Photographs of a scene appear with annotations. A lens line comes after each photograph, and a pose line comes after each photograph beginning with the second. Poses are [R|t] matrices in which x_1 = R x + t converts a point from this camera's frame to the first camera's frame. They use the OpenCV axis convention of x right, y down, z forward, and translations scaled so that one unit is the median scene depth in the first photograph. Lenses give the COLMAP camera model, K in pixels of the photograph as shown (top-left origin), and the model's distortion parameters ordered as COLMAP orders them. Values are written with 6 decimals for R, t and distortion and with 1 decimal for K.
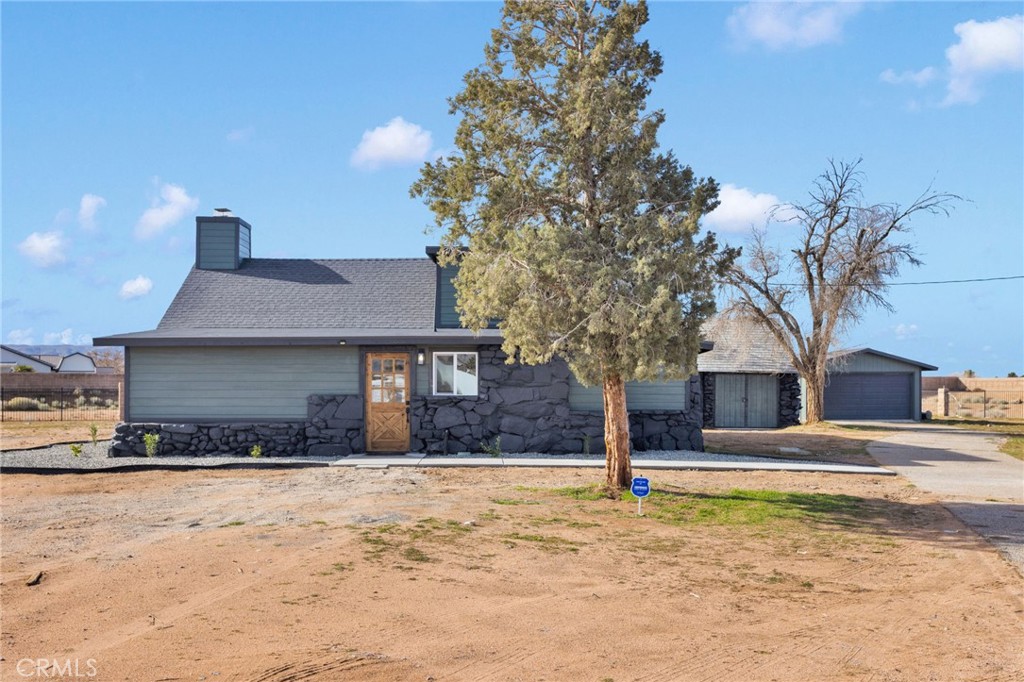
lens RADIAL K [[729.5, 0, 512.0], [0, 729.5, 394.2], [0, 0, 1]] dist [0.000446, 0.000502]
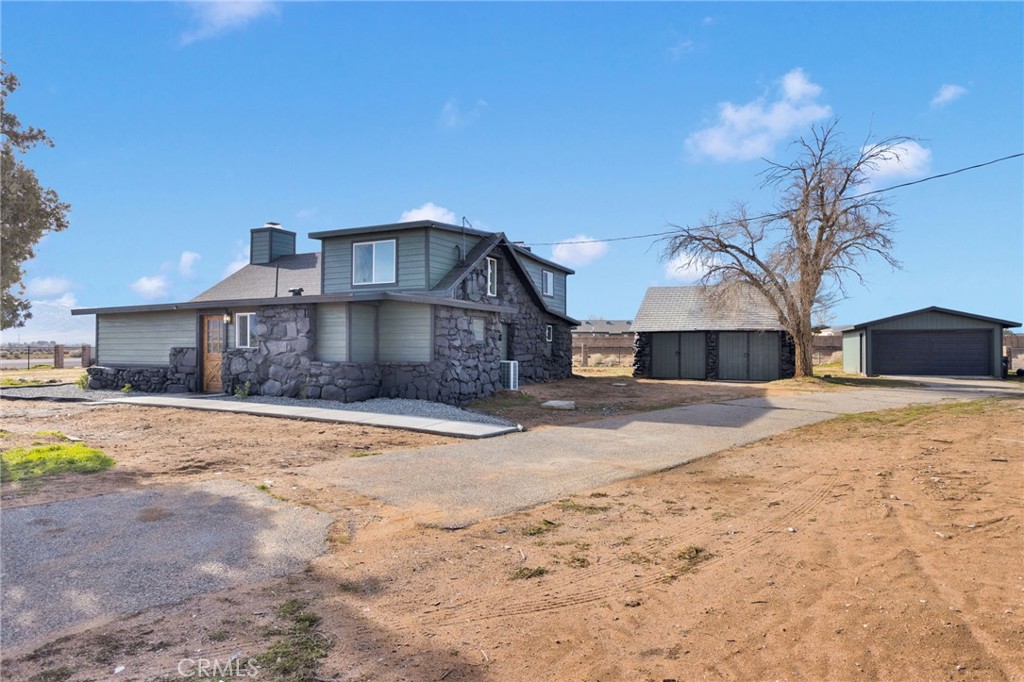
lens RADIAL K [[493.7, 0, 513.9], [0, 493.7, 347.4], [0, 0, 1]] dist [0.000866, 0.000627]
pose [[0.926689, -0.000387, -0.375830, 0.444754], [-0.002458, 0.999972, -0.007089, 0.003707], [0.375822, 0.007493, 0.926662, 0.268000]]
